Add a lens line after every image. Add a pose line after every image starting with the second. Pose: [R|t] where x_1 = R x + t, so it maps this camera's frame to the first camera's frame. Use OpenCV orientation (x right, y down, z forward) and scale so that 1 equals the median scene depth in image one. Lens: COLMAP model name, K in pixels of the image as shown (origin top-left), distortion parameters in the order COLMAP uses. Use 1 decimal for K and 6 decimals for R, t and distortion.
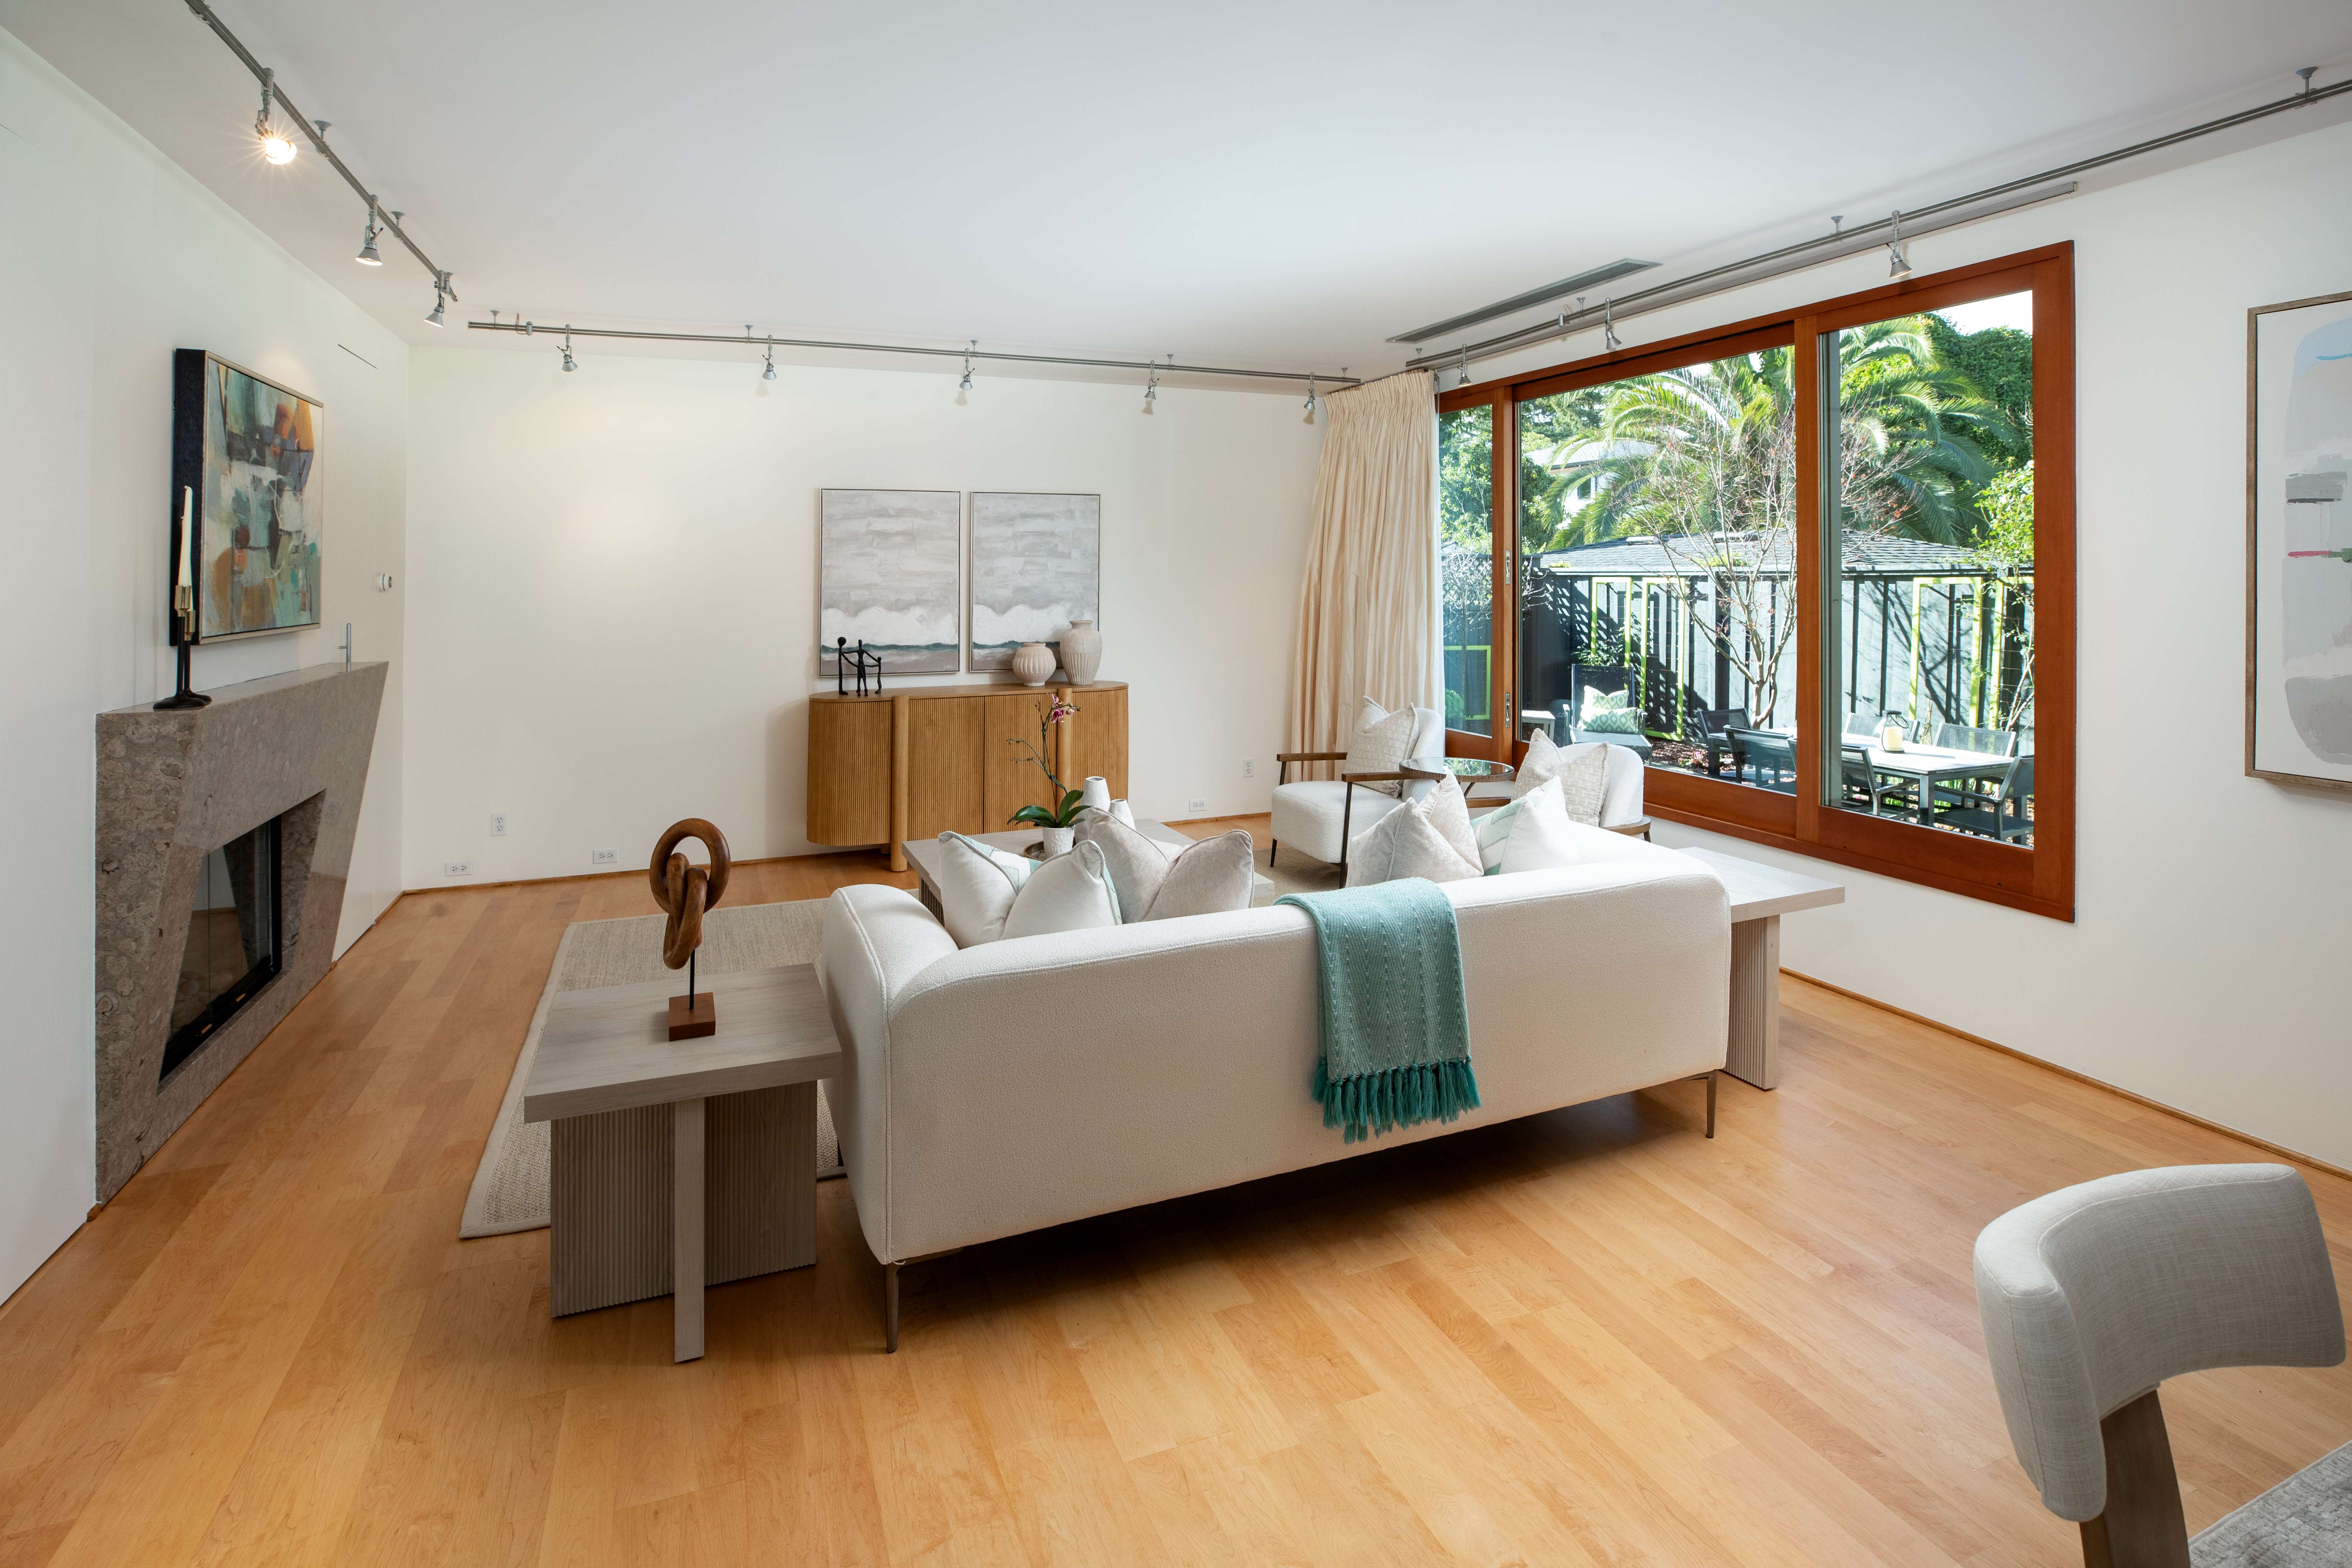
lens RADIAL K [[1125.1, 0, 1174.5], [0, 1125.1, 714.9], [0, 0, 1]] dist [-0.021179, 0.006496]
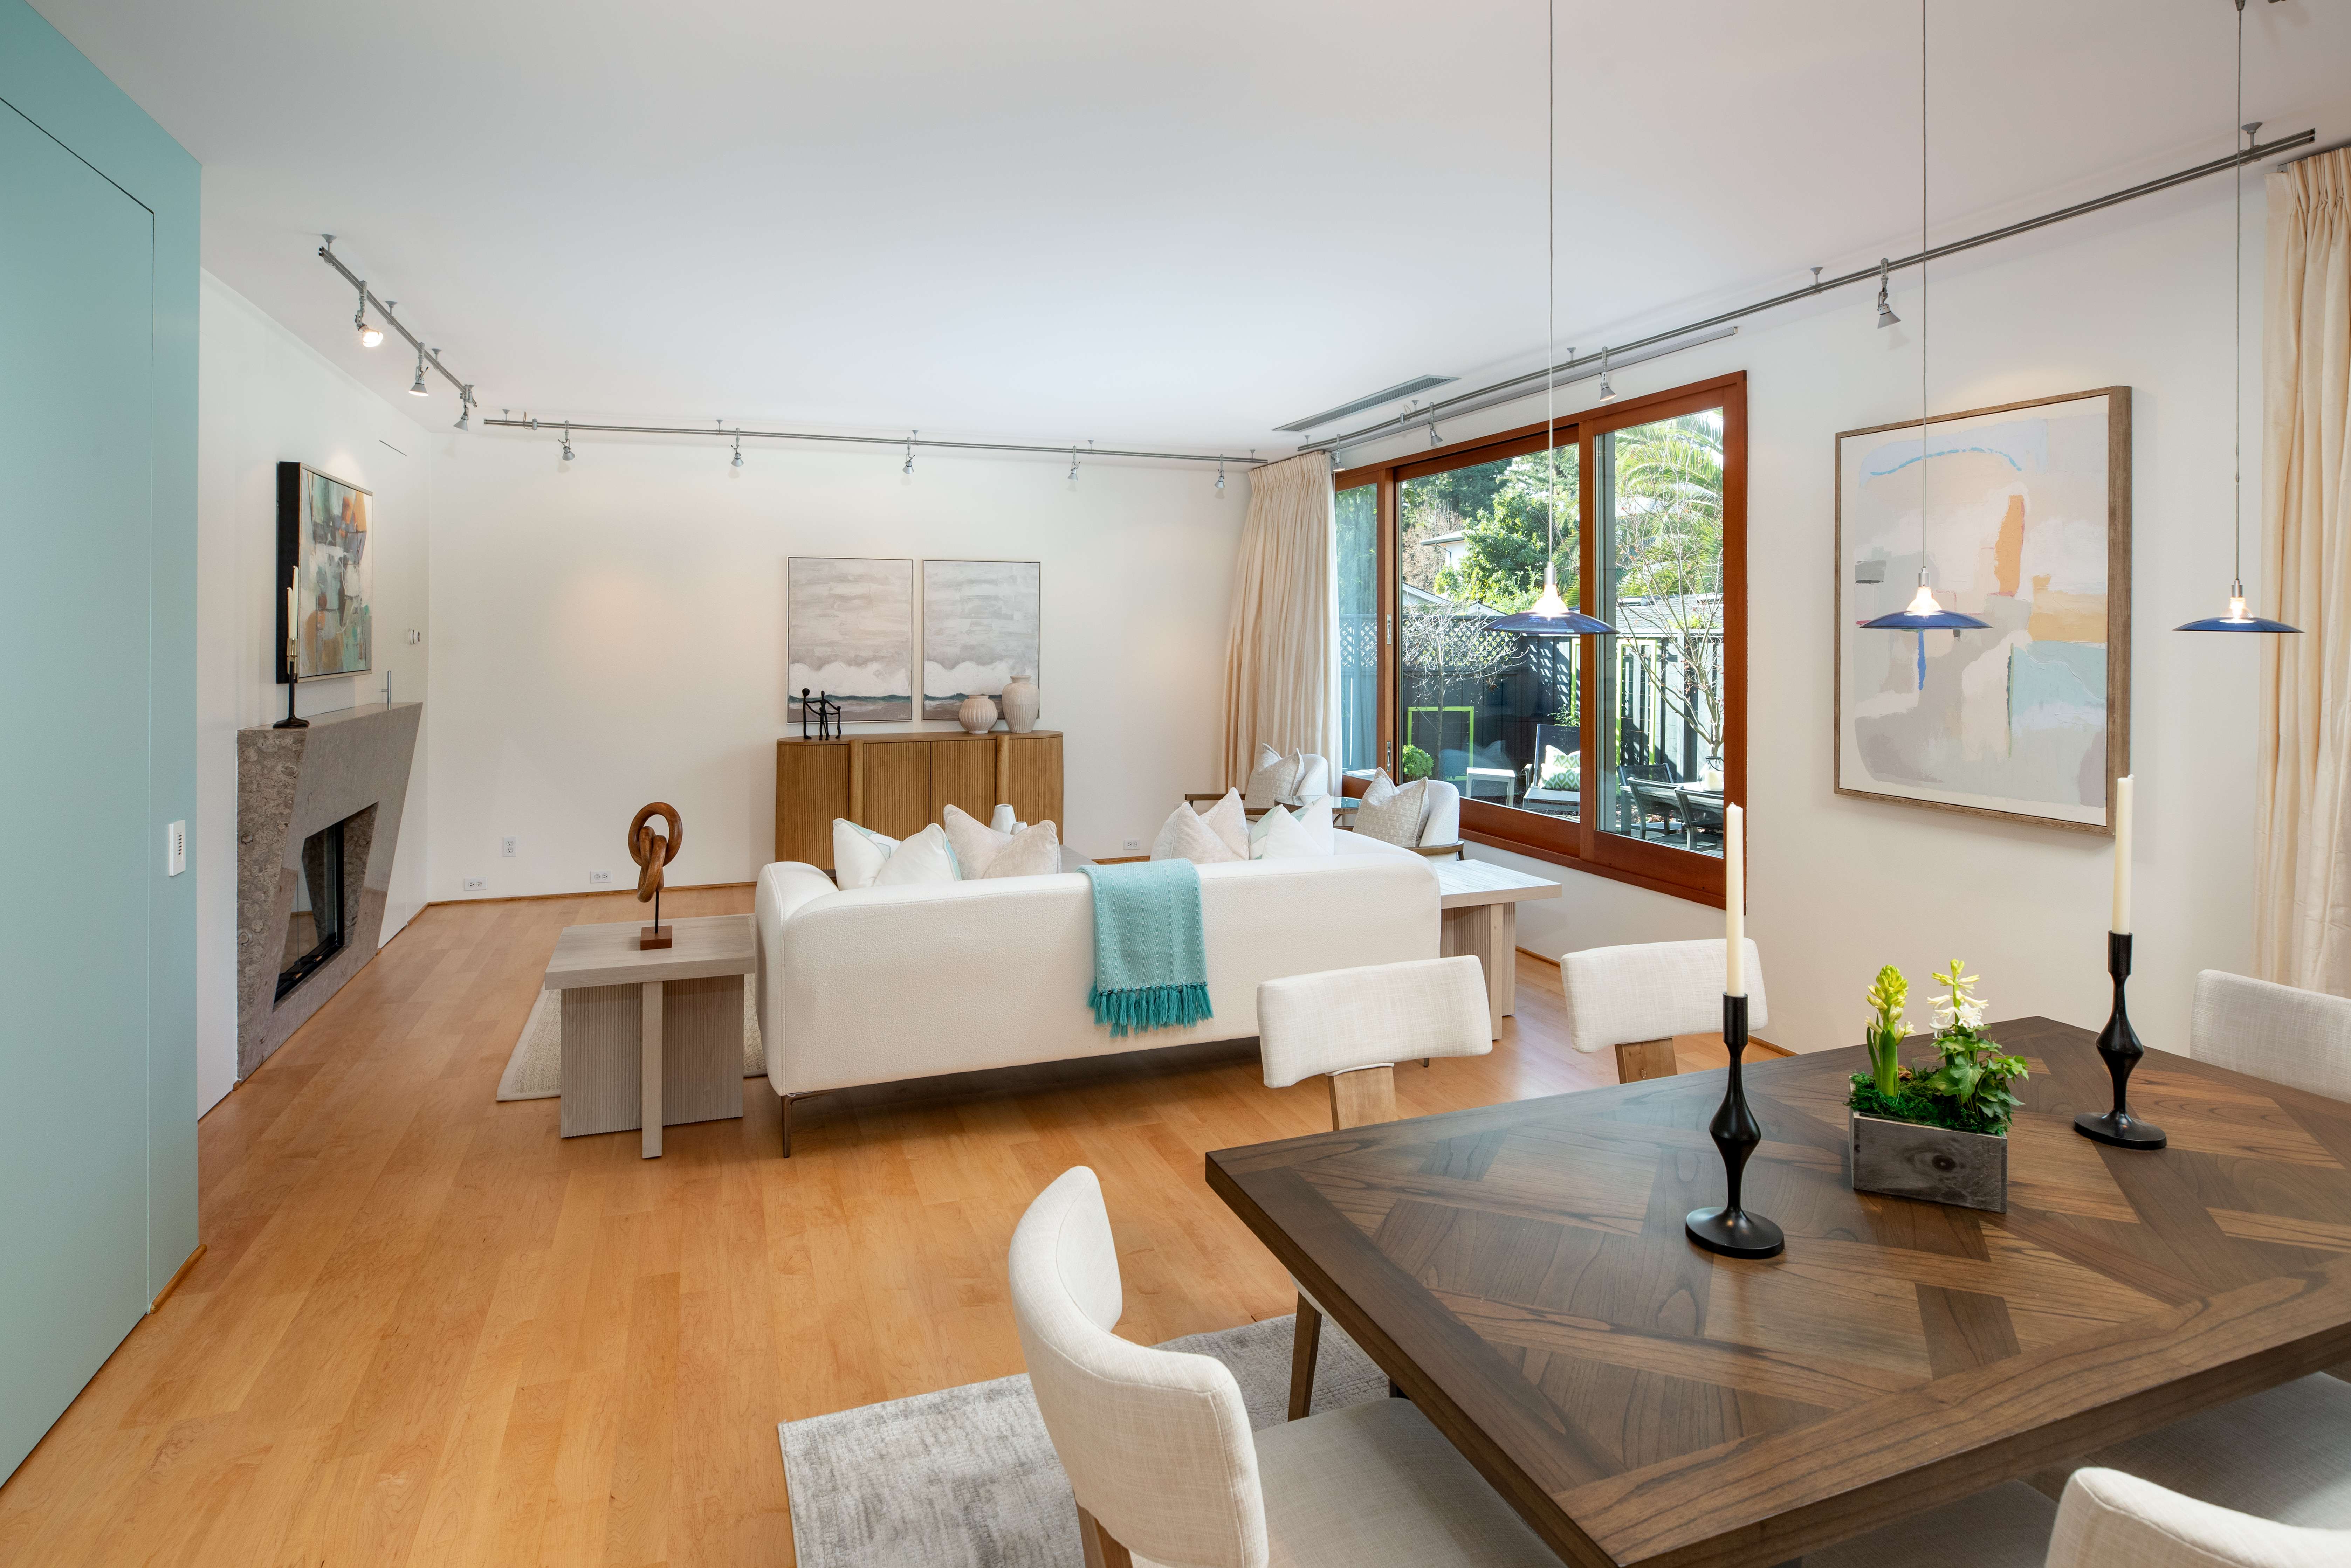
lens RADIAL K [[1210.3, 0, 1168.5], [0, 1210.3, 815.0], [0, 0, 1]] dist [0.000825, 0.000881]
pose [[0.999389, 0.009876, -0.033522, 0.177533], [-0.009054, 0.999657, 0.024575, 0.040131], [0.033753, -0.024256, 0.999136, -0.340104]]
